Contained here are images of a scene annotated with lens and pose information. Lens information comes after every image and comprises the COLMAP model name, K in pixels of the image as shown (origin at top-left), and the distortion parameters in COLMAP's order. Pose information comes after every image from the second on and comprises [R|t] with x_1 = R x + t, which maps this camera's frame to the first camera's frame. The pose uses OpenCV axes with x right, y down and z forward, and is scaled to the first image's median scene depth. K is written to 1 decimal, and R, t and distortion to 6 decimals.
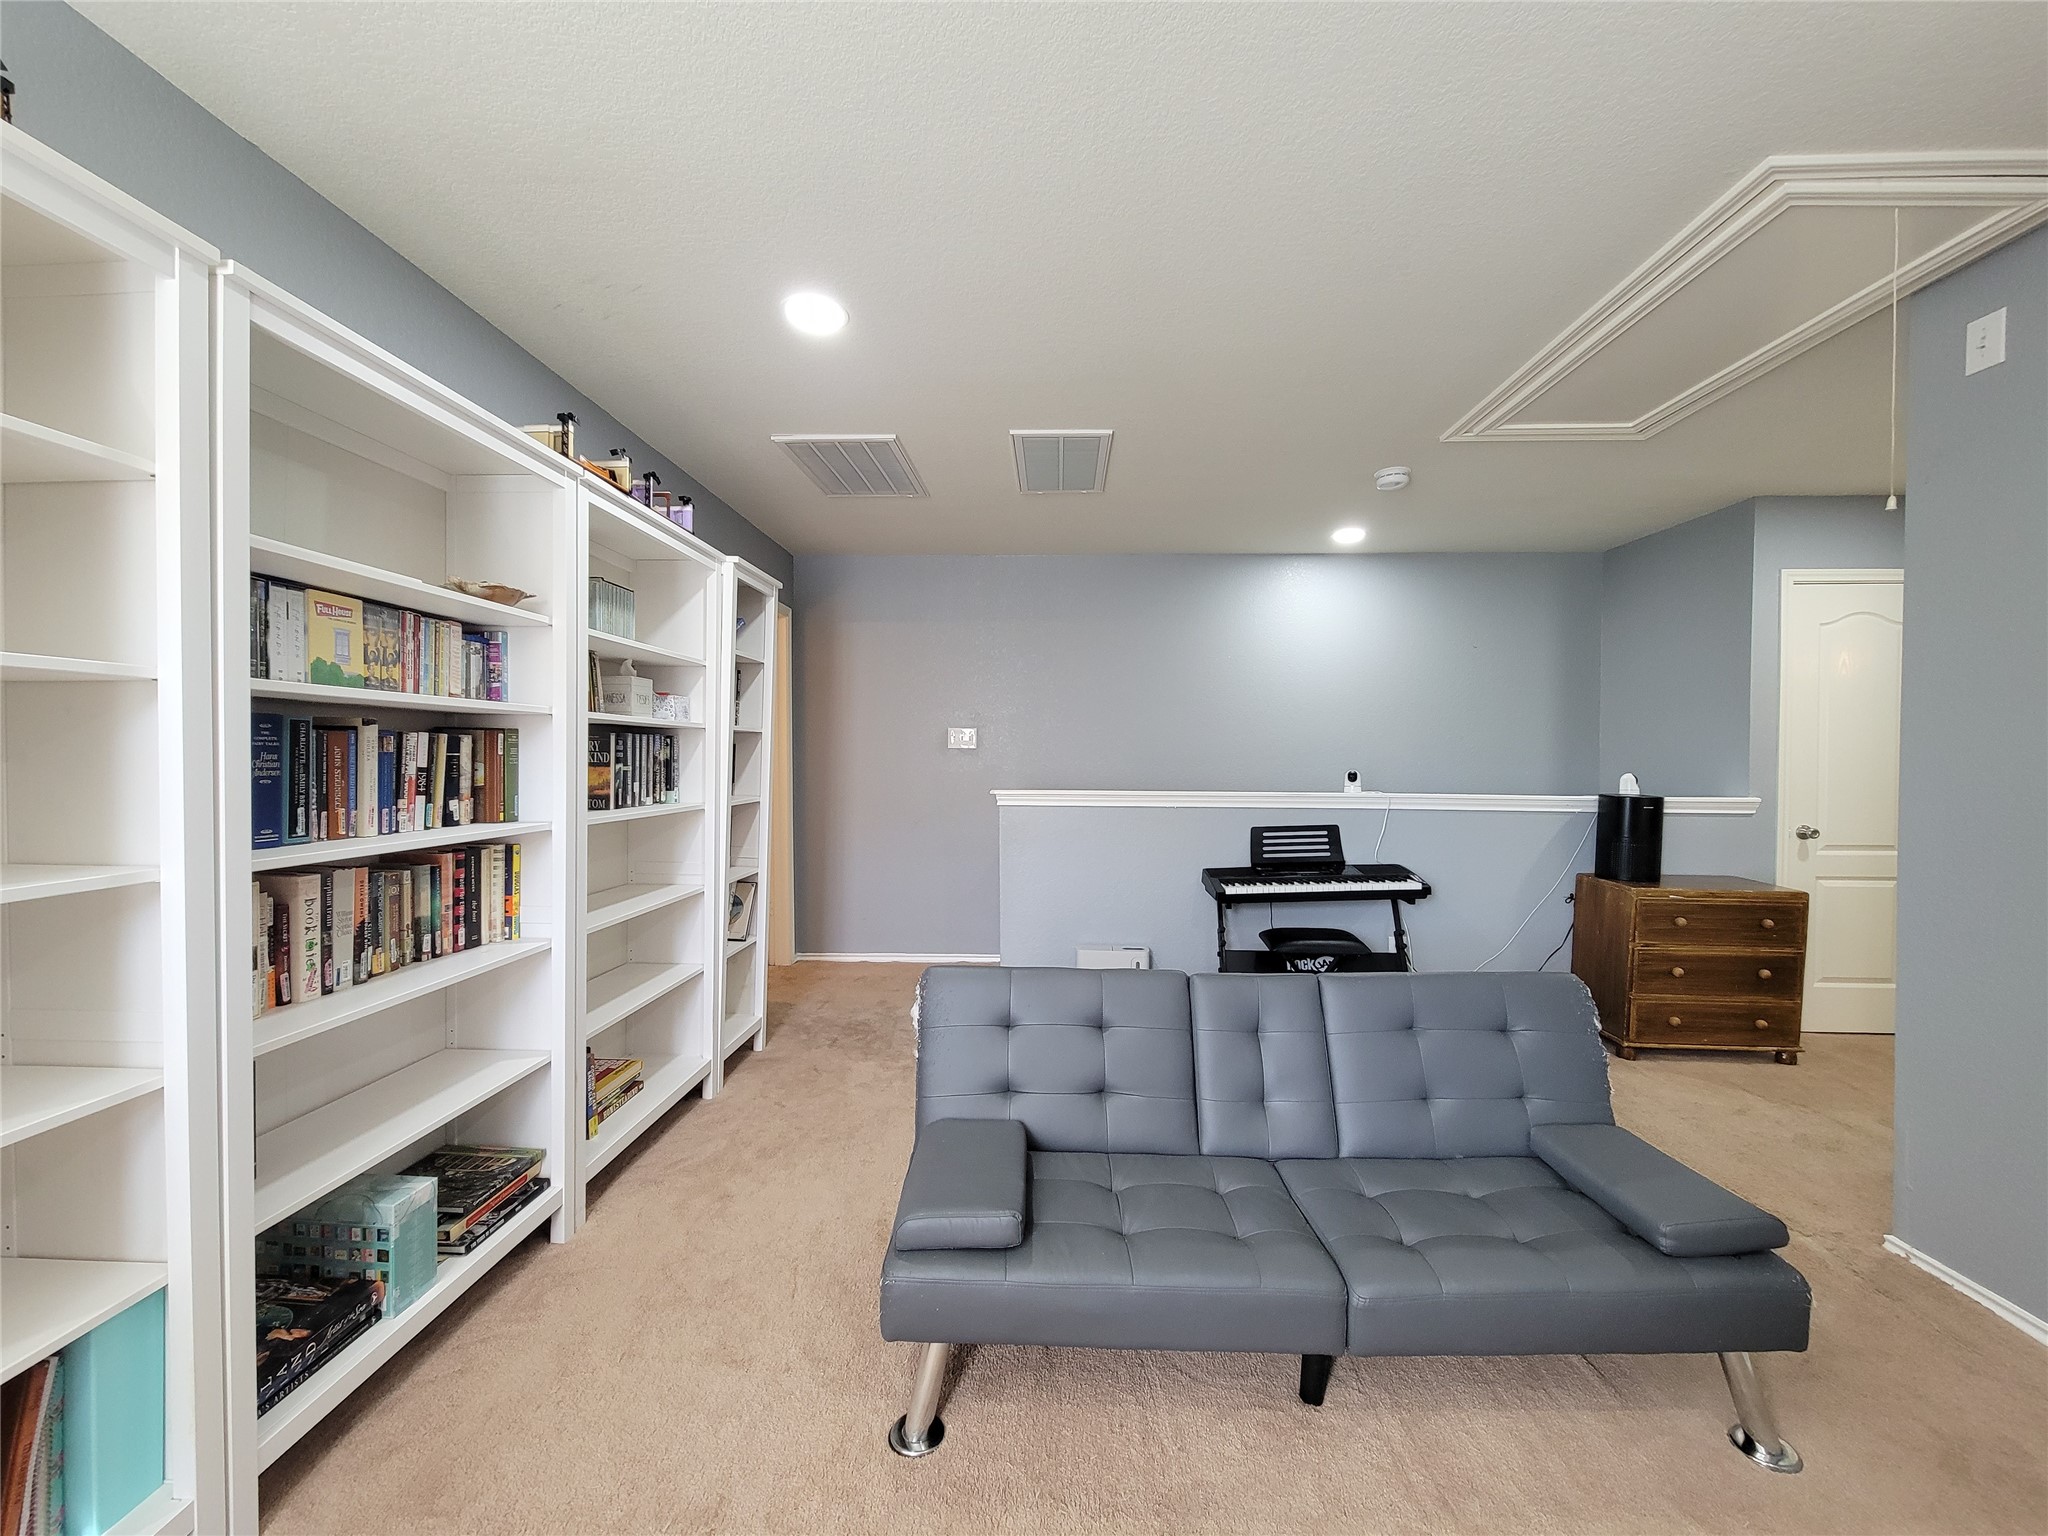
lens RADIAL K [[830.7, 0, 1024.9], [0, 830.7, 770.1], [0, 0, 1]] dist [0.000634, -0.001086]
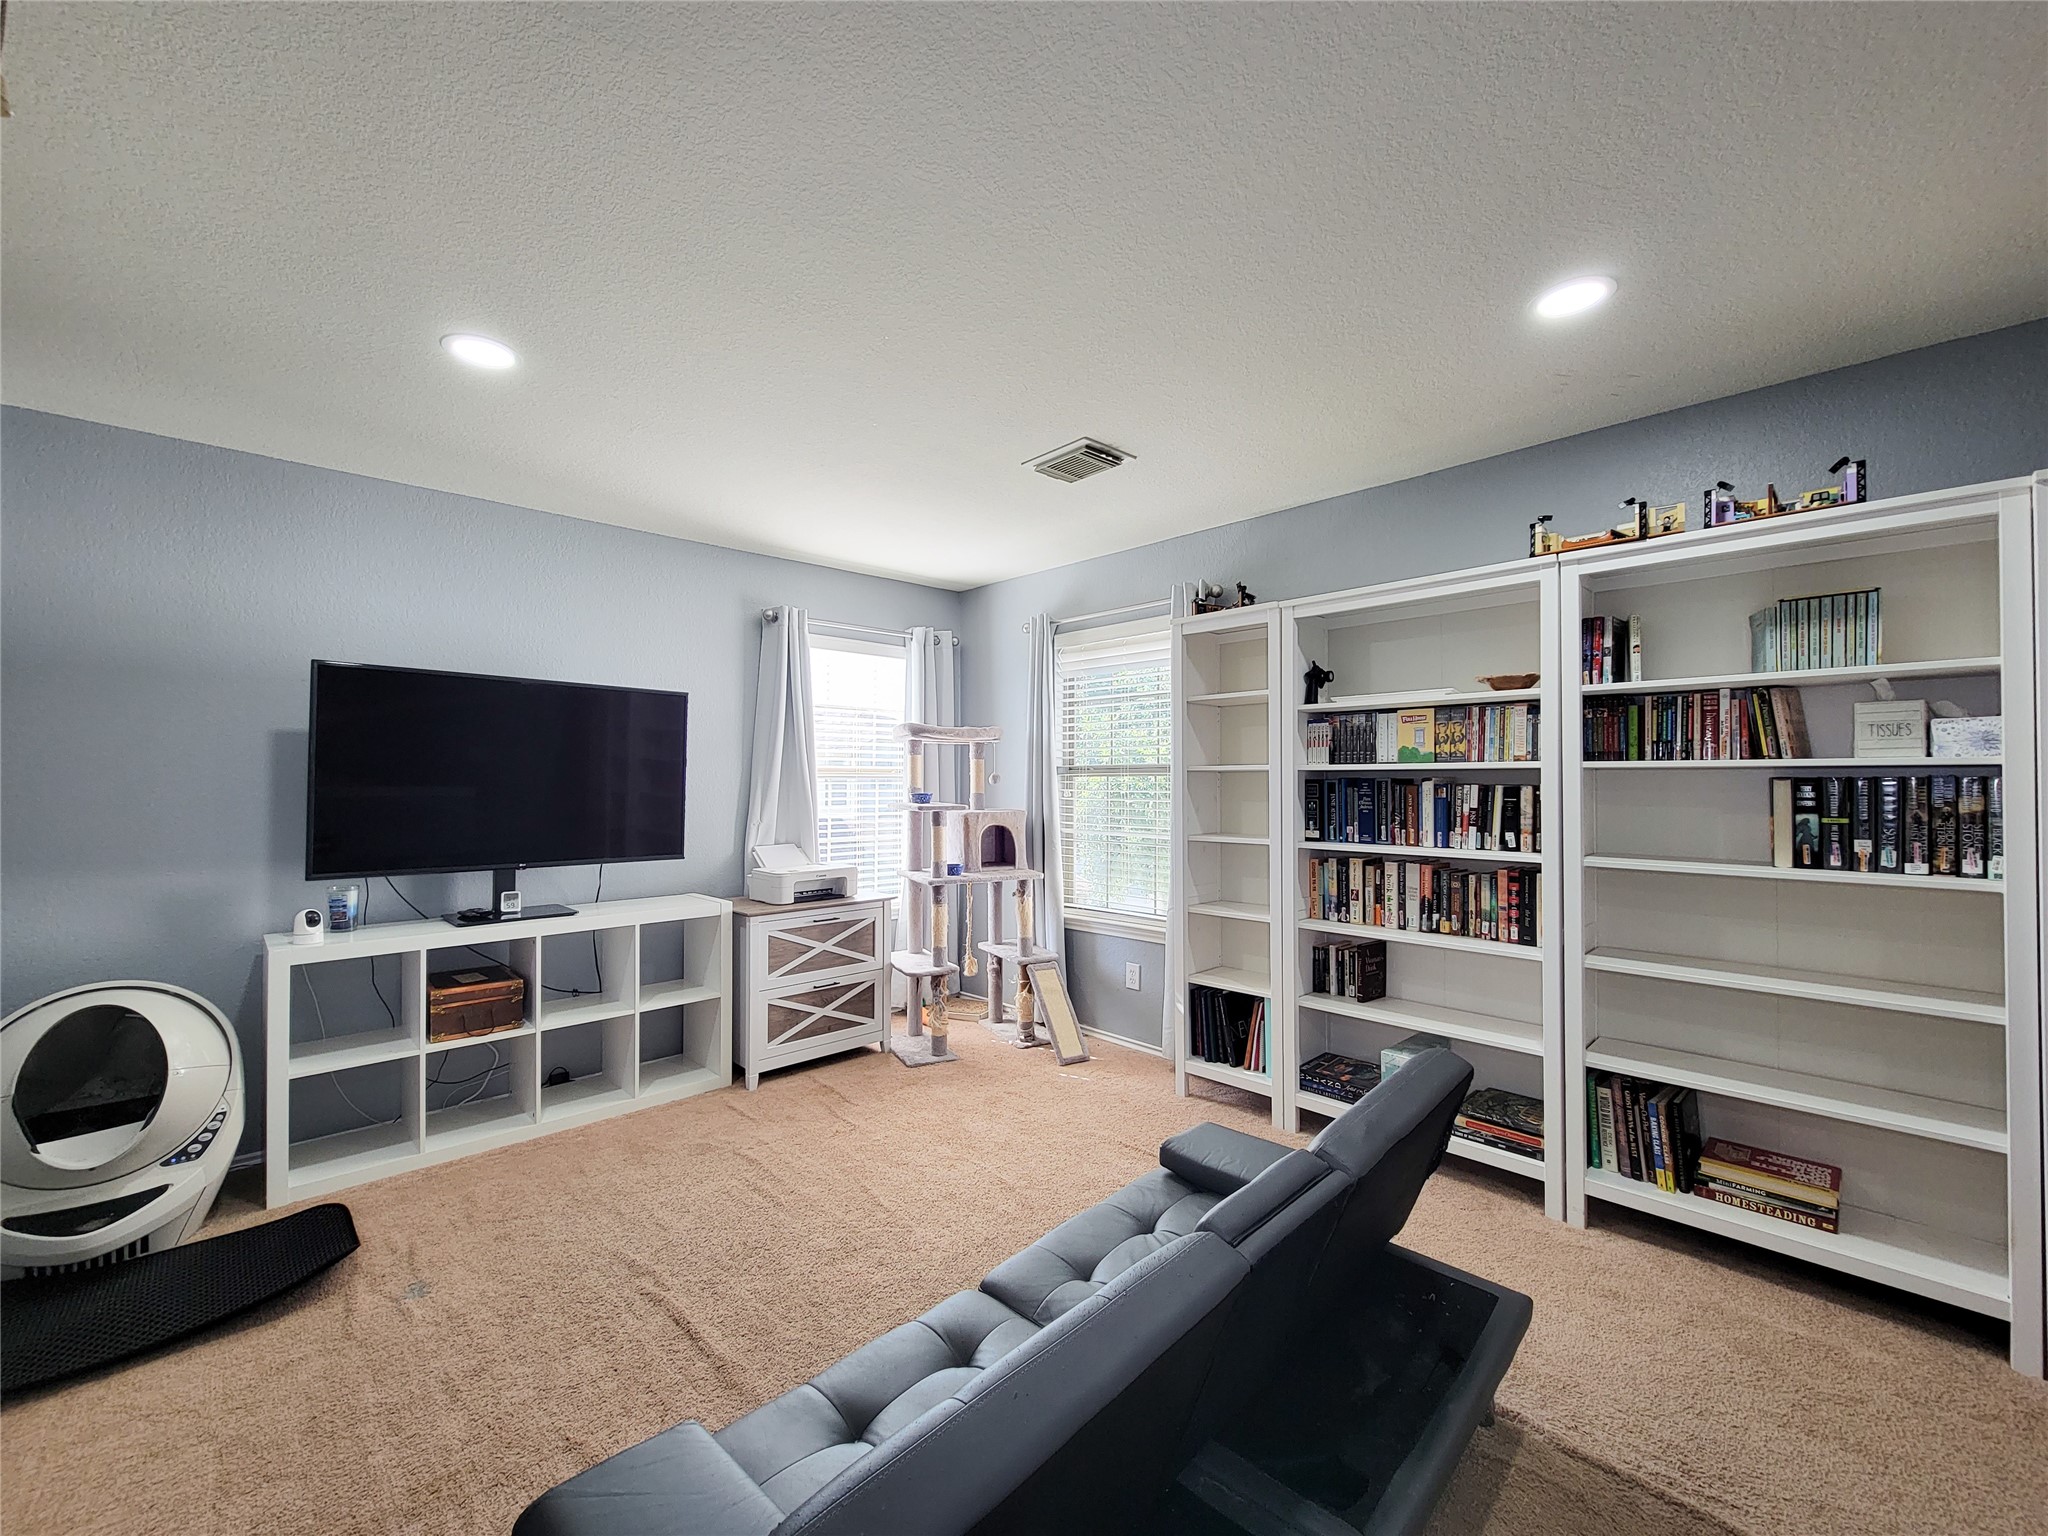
lens RADIAL K [[830.7, 0, 1024.9], [0, 830.7, 770.1], [0, 0, 1]] dist [0.000634, -0.001086]
pose [[-0.690373, -0.021237, -0.723142, 0.931137], [-0.018108, 0.999763, -0.012074, -0.038764], [0.723227, 0.004759, -0.690594, 1.455025]]
